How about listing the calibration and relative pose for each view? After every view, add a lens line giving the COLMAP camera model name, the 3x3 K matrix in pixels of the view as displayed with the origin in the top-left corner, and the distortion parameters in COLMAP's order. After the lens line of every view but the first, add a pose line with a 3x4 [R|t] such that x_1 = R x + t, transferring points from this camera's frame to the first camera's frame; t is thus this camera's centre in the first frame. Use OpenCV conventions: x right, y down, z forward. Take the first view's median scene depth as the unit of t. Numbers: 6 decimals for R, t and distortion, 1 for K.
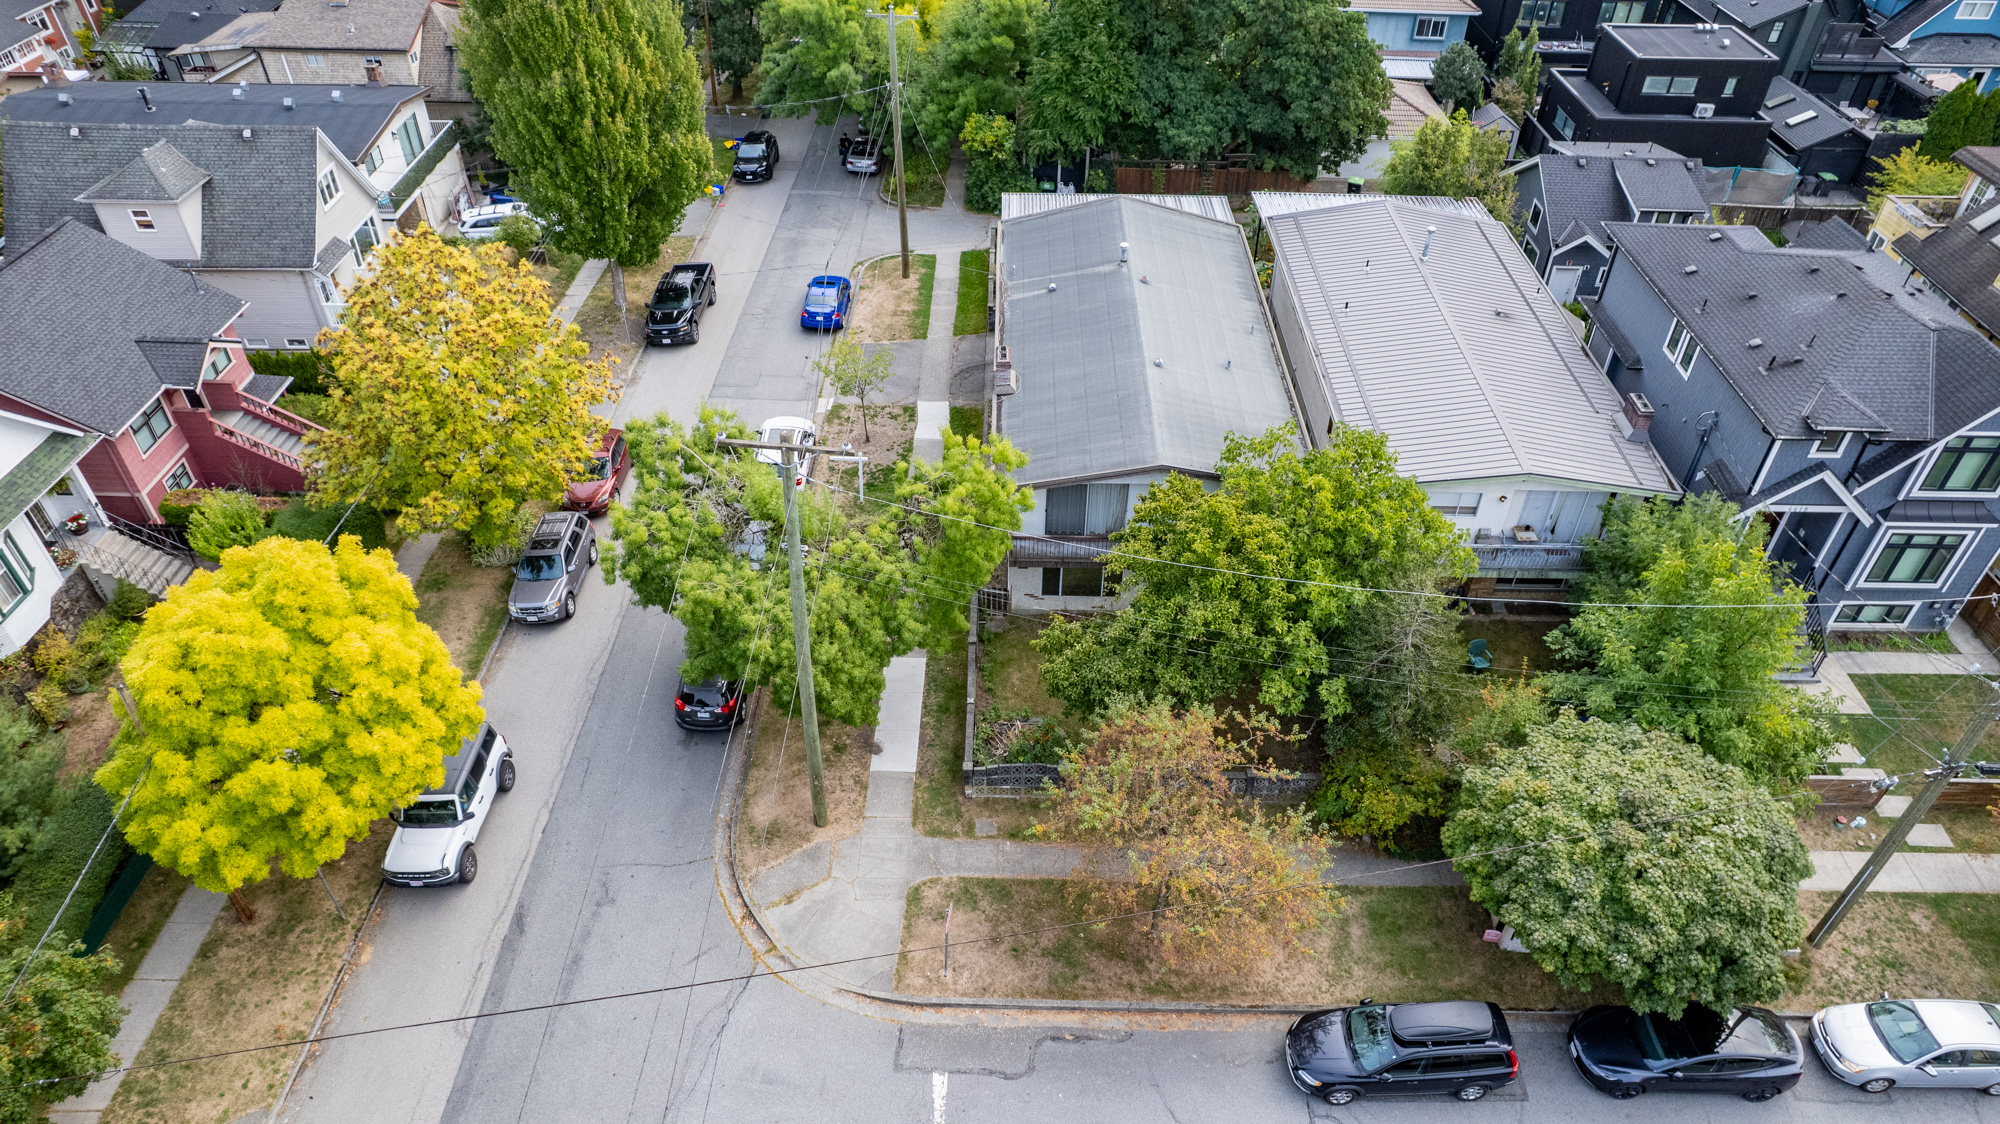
lens RADIAL K [[1281.4, 0, 1010.9], [0, 1281.4, 562.5], [0, 0, 1]] dist [-0.076709, 0.061825]
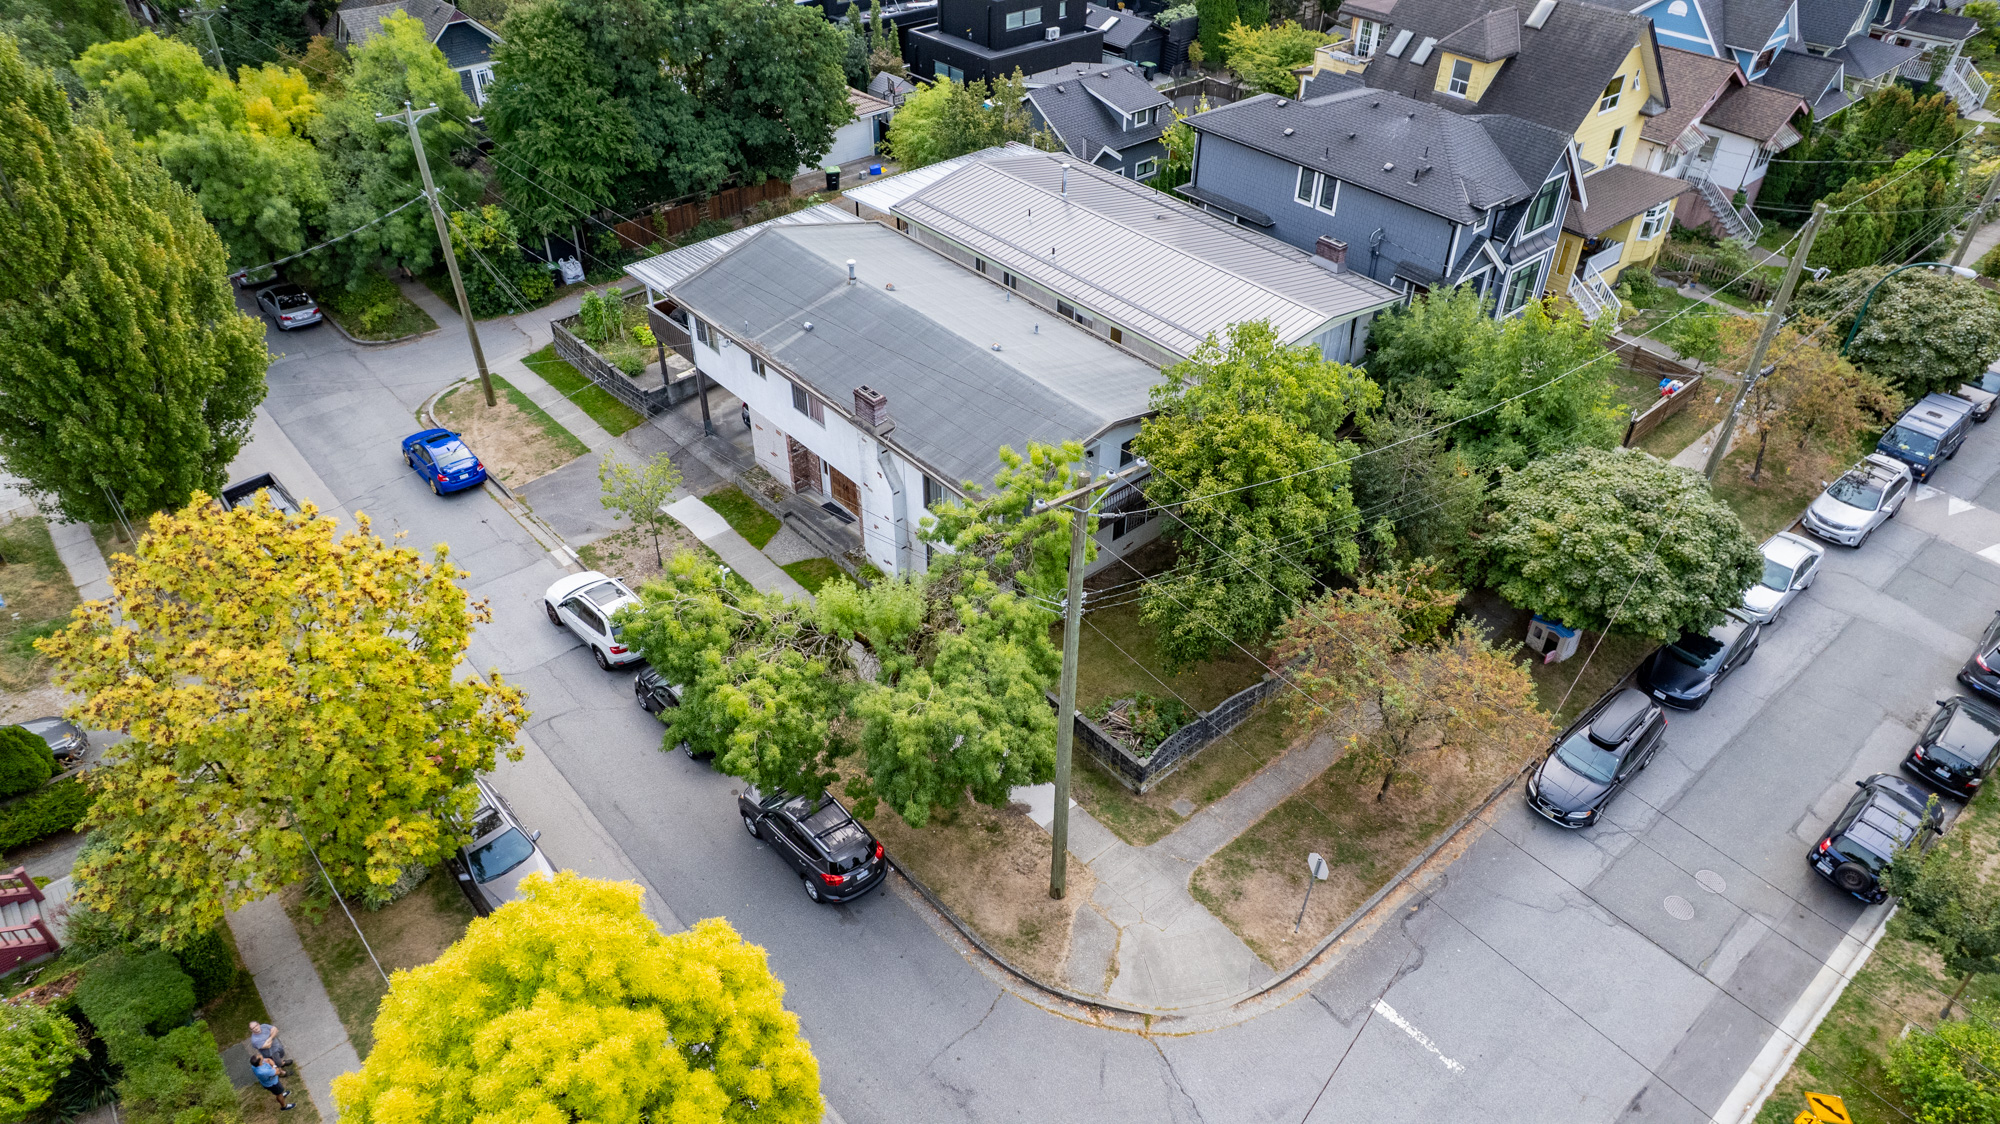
lens RADIAL K [[1281.4, 0, 1010.9], [0, 1281.4, 562.5], [0, 0, 1]] dist [-0.076709, 0.061825]
pose [[0.748887, -0.414878, 0.516763, -0.431973], [0.424370, 0.899158, 0.106888, -0.099239], [-0.508997, 0.139251, 0.849430, 0.152298]]
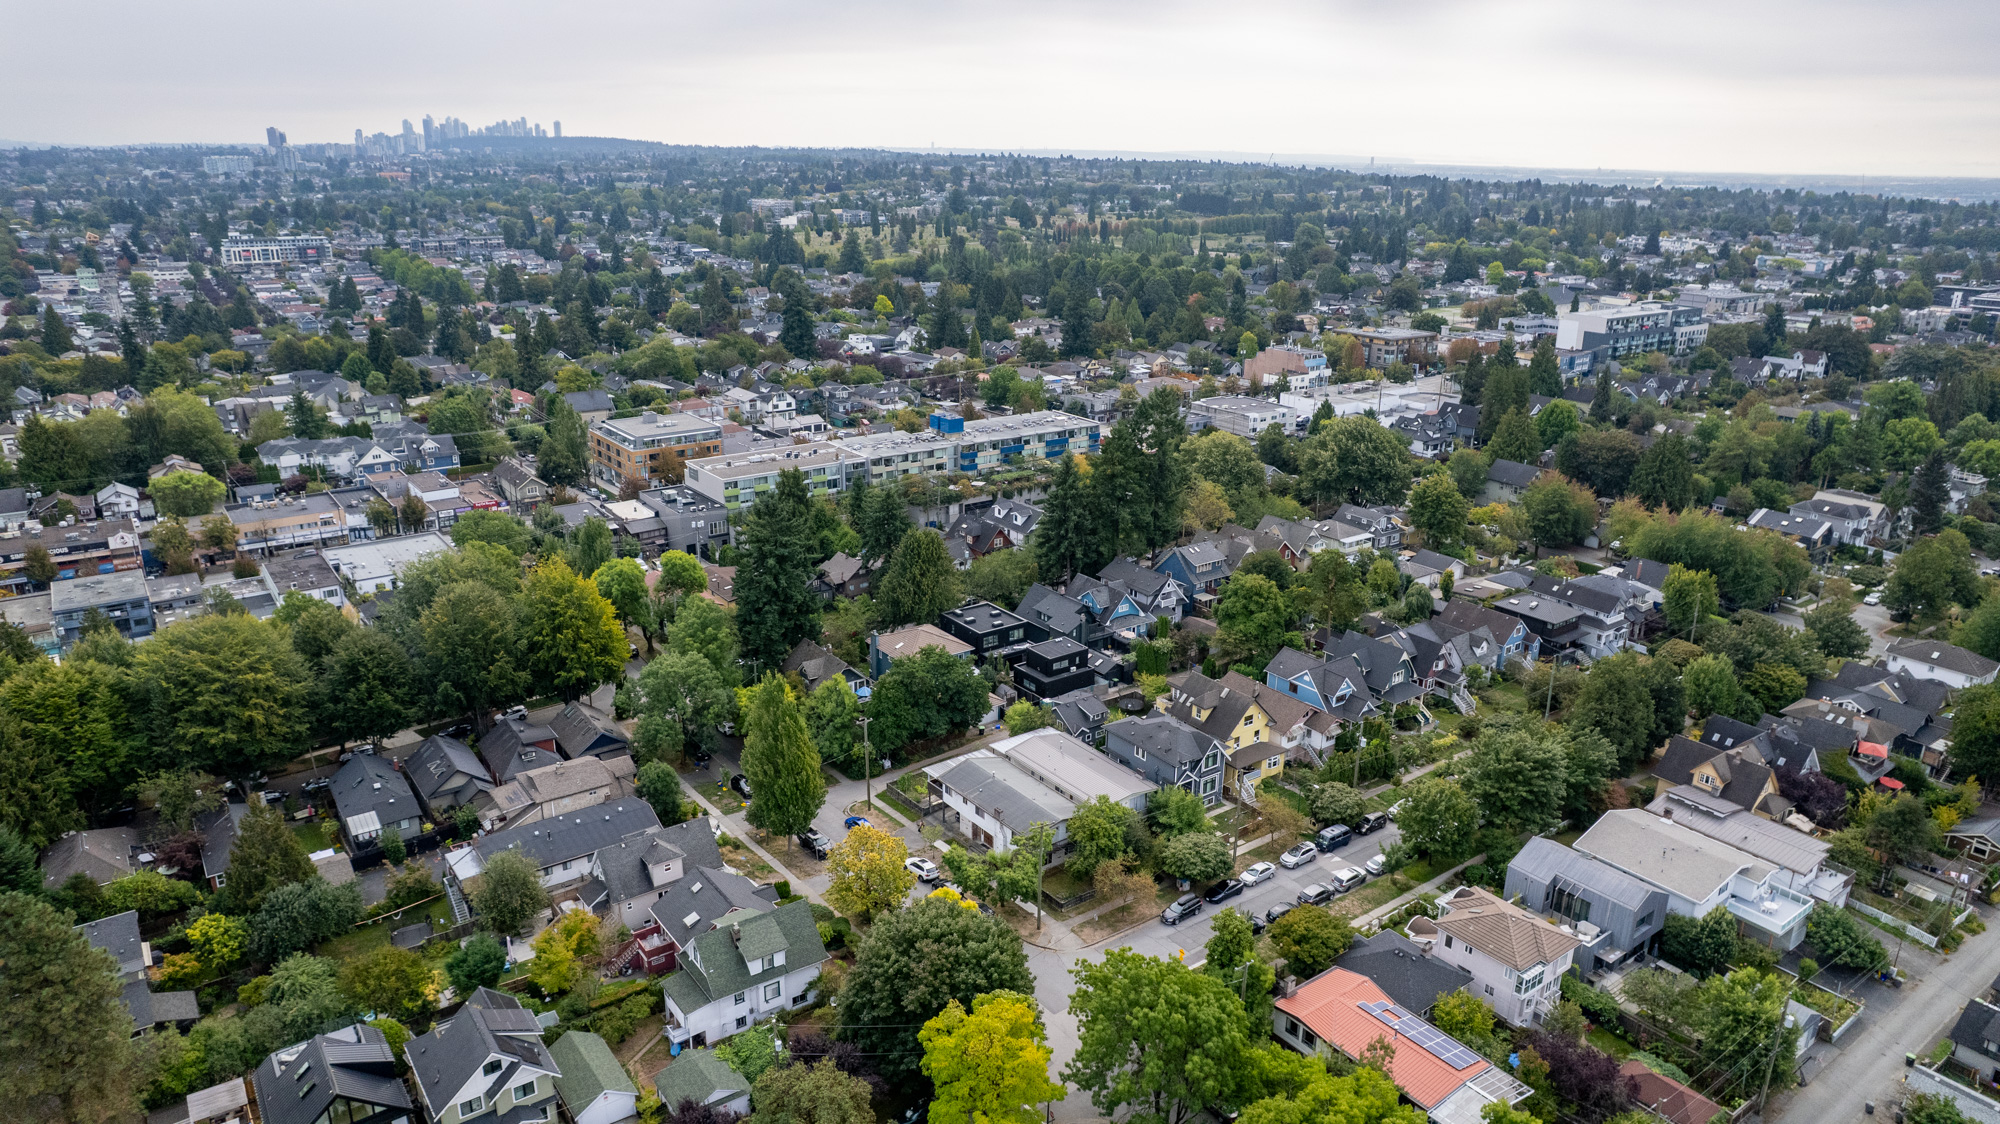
lens RADIAL K [[1281.4, 0, 1010.9], [0, 1281.4, 562.5], [0, 0, 1]] dist [-0.076709, 0.061825]
pose [[0.798905, -0.189623, 0.570784, -1.749069], [0.382349, 0.892682, -0.238597, 0.080345], [-0.464285, 0.408855, 0.785670, -1.950680]]
